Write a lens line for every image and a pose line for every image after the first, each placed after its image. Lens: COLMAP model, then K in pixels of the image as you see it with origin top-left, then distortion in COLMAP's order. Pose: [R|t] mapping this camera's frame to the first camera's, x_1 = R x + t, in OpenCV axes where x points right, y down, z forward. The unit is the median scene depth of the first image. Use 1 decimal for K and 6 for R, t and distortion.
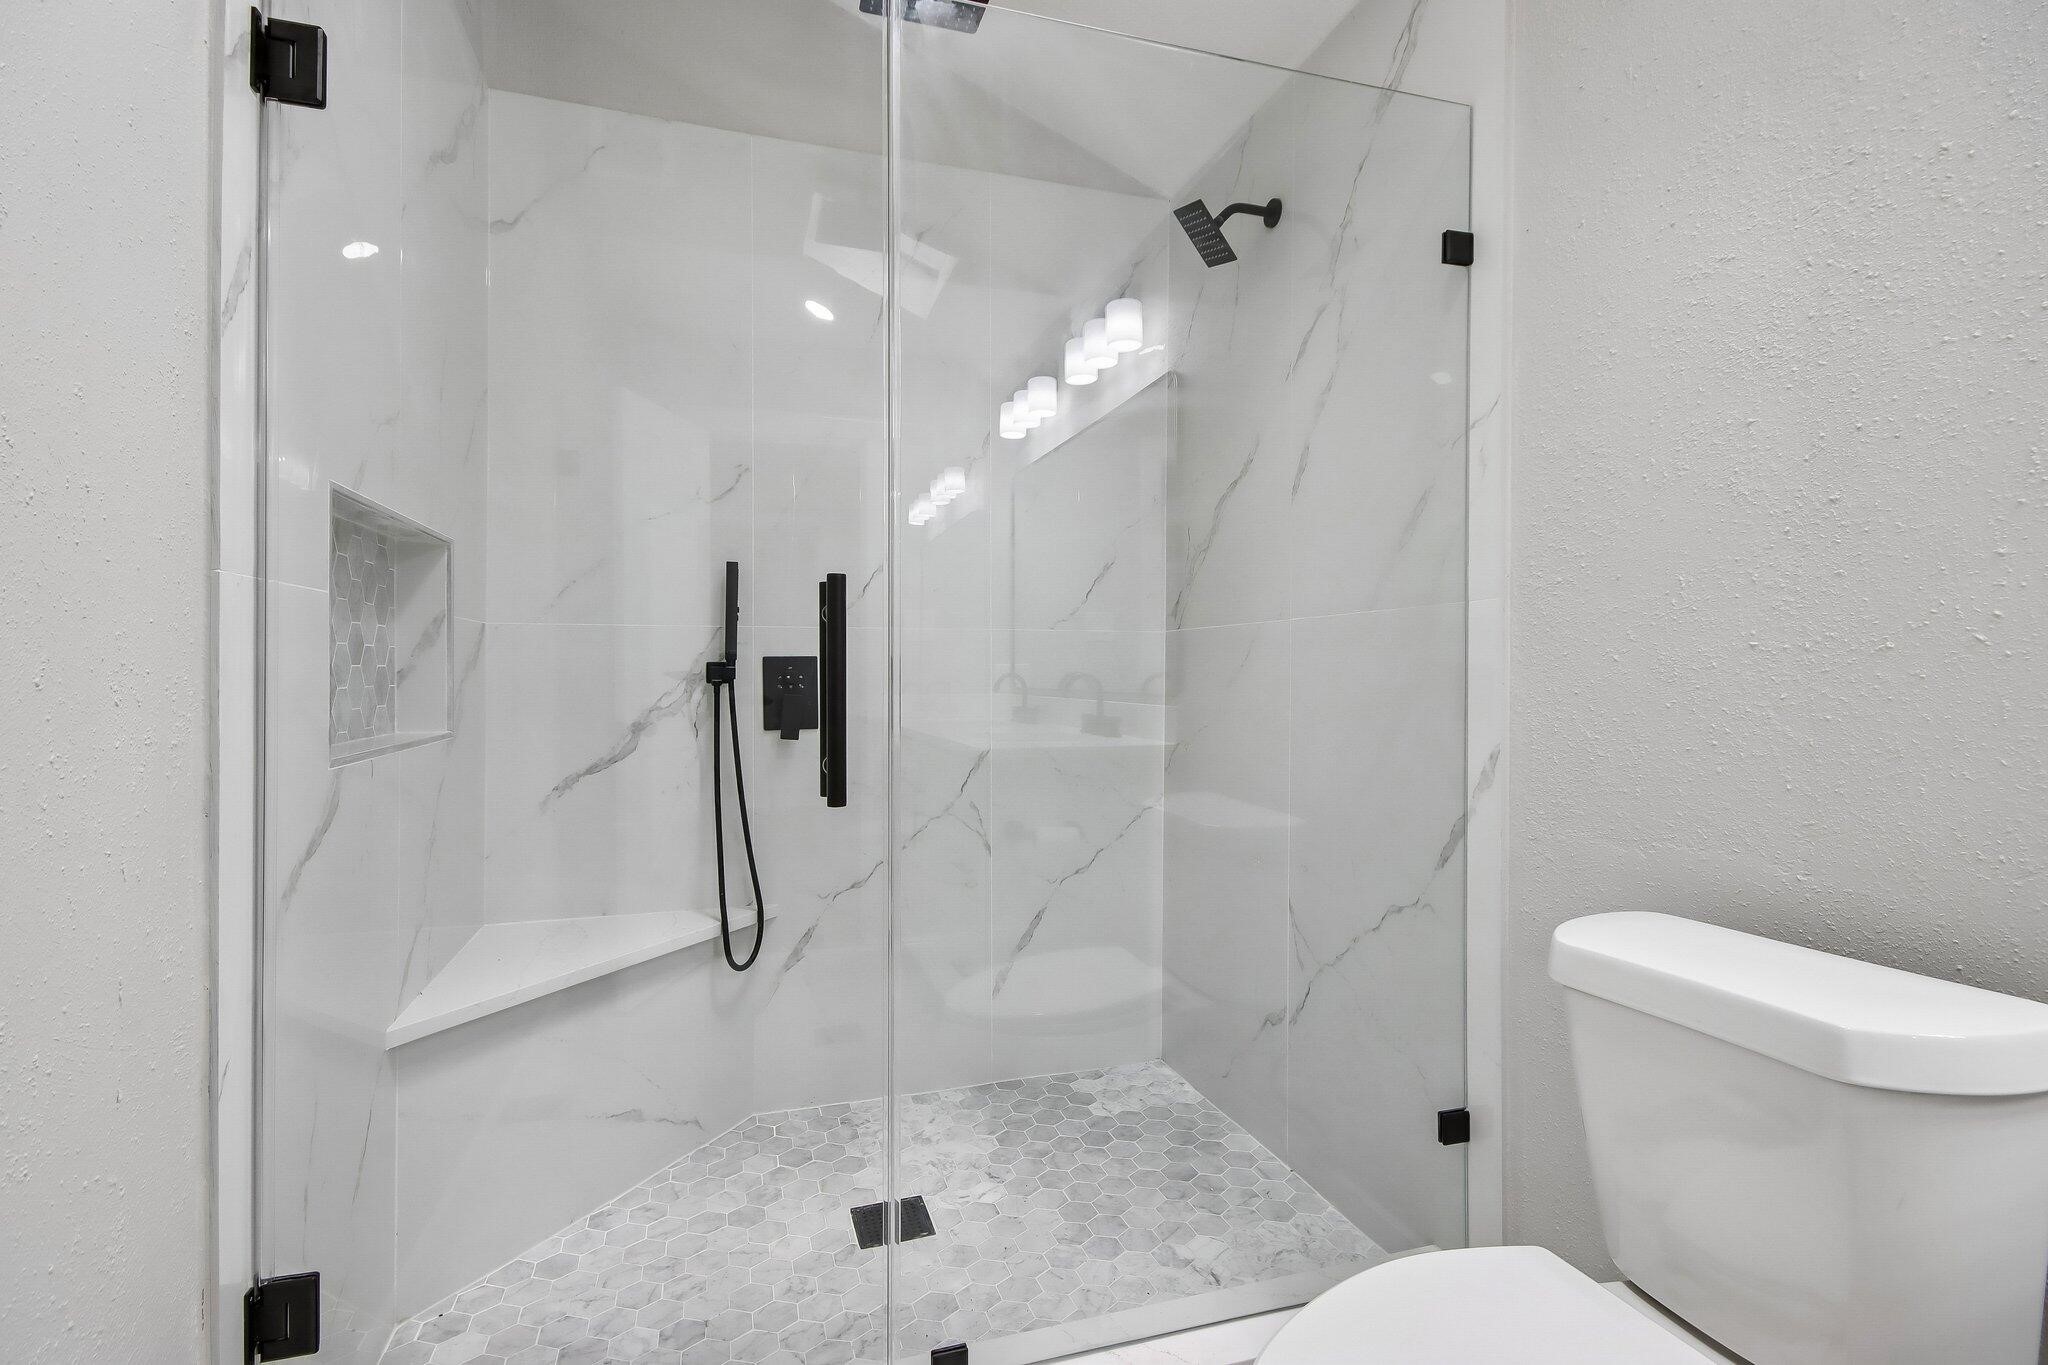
lens RADIAL K [[955.7, 0, 1019.0], [0, 955.7, 674.8], [0, 0, 1]] dist [0.032864, -0.014520]
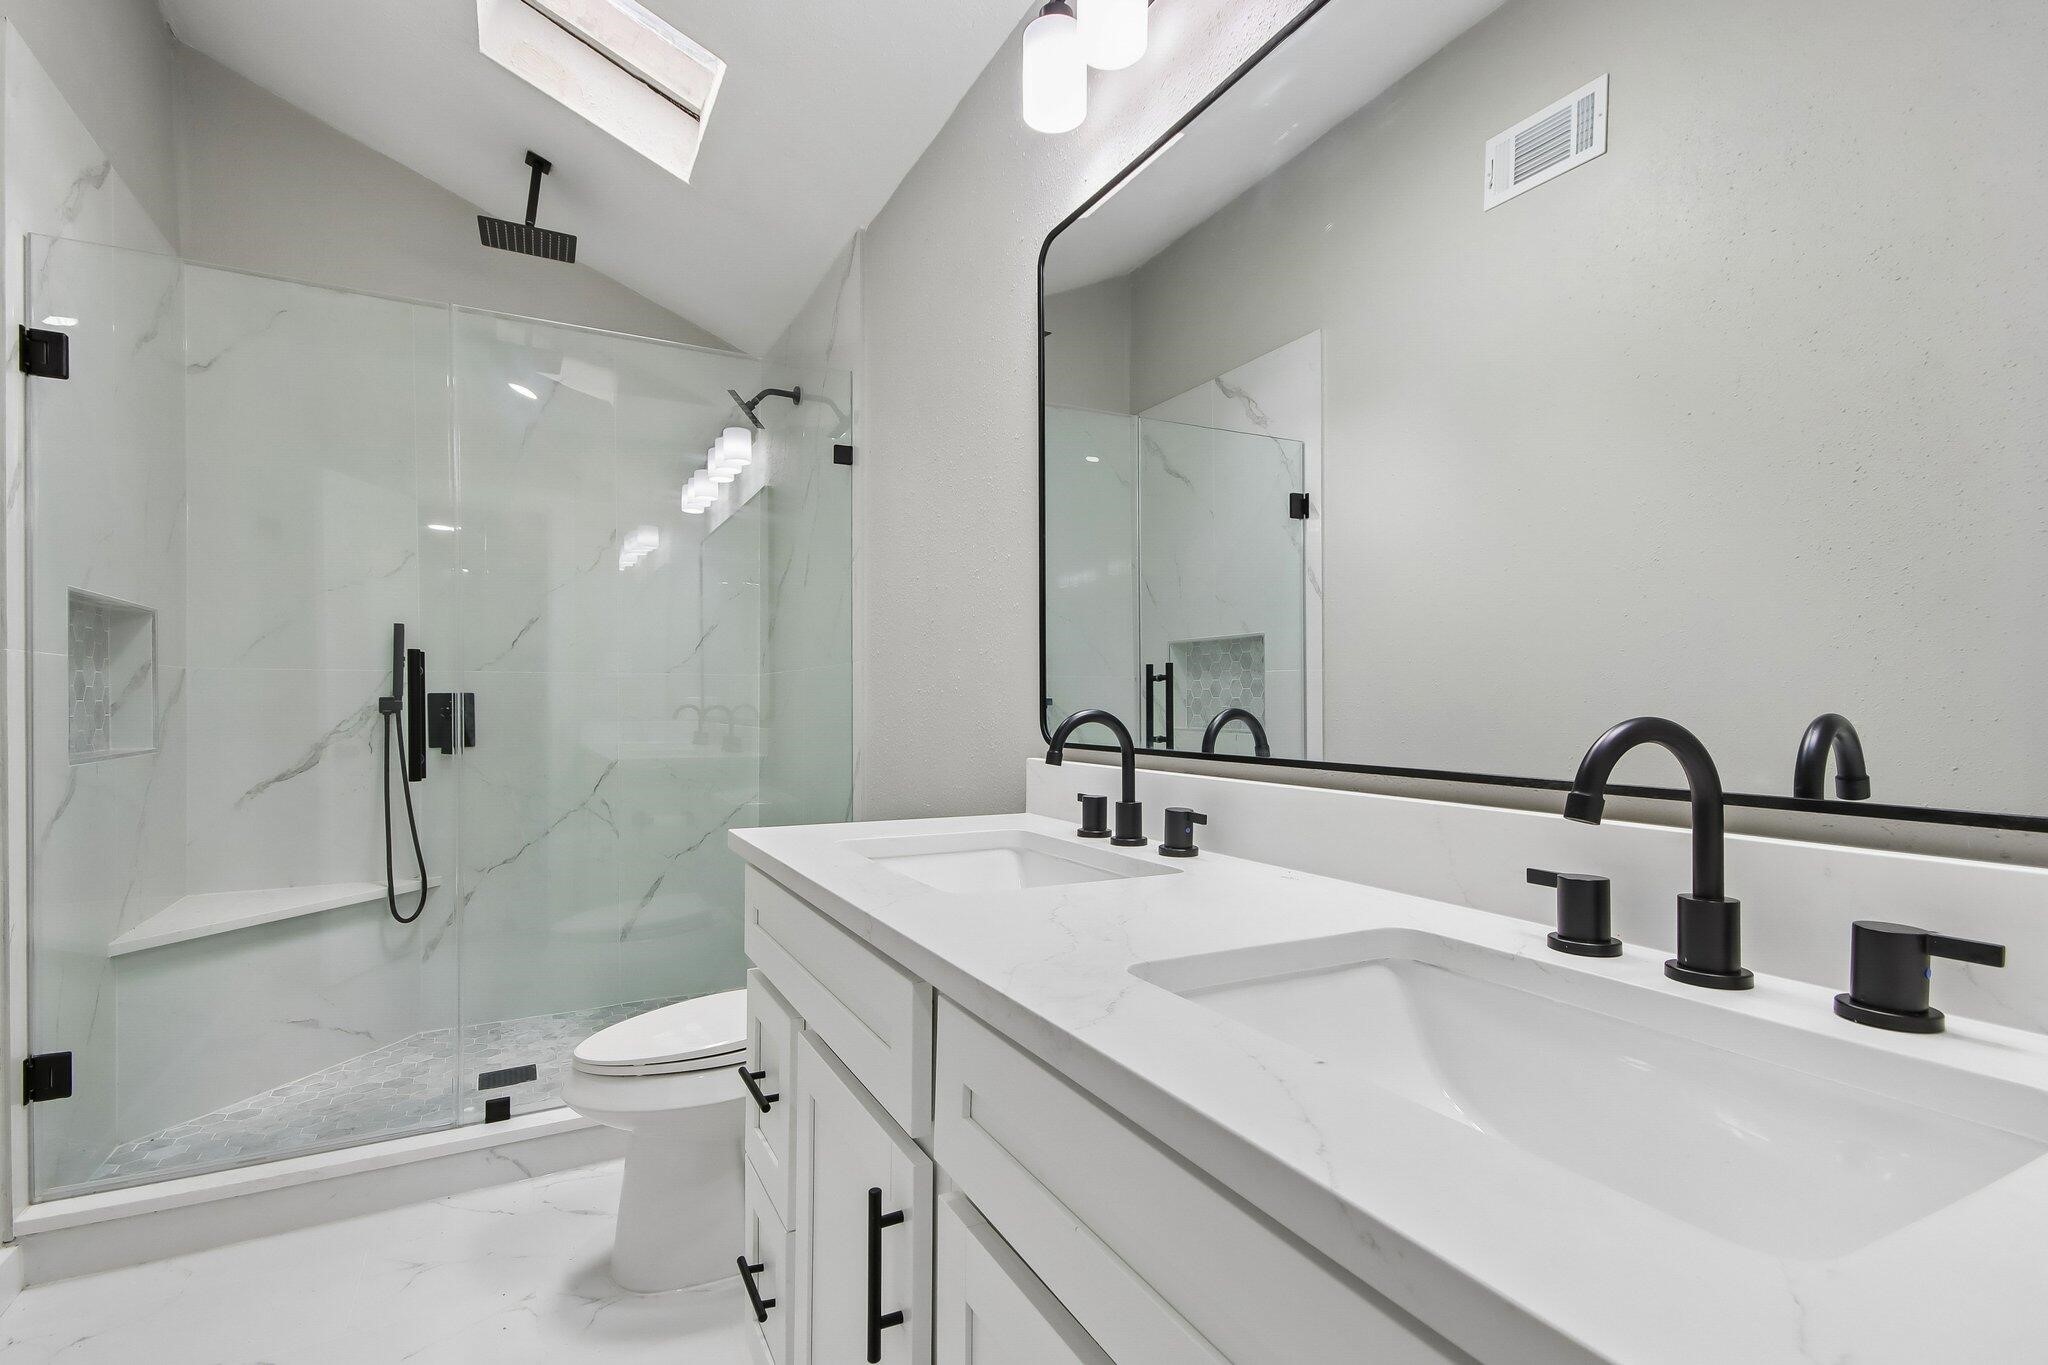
lens RADIAL K [[982.7, 0, 1023.2], [0, 982.7, 711.6], [0, 0, 1]] dist [0.050592, -0.017635]
pose [[0.984387, -0.003167, 0.175992, 0.361745], [0.001772, 0.999966, 0.008085, -0.002713], [-0.176011, -0.007647, 0.984358, -0.612814]]
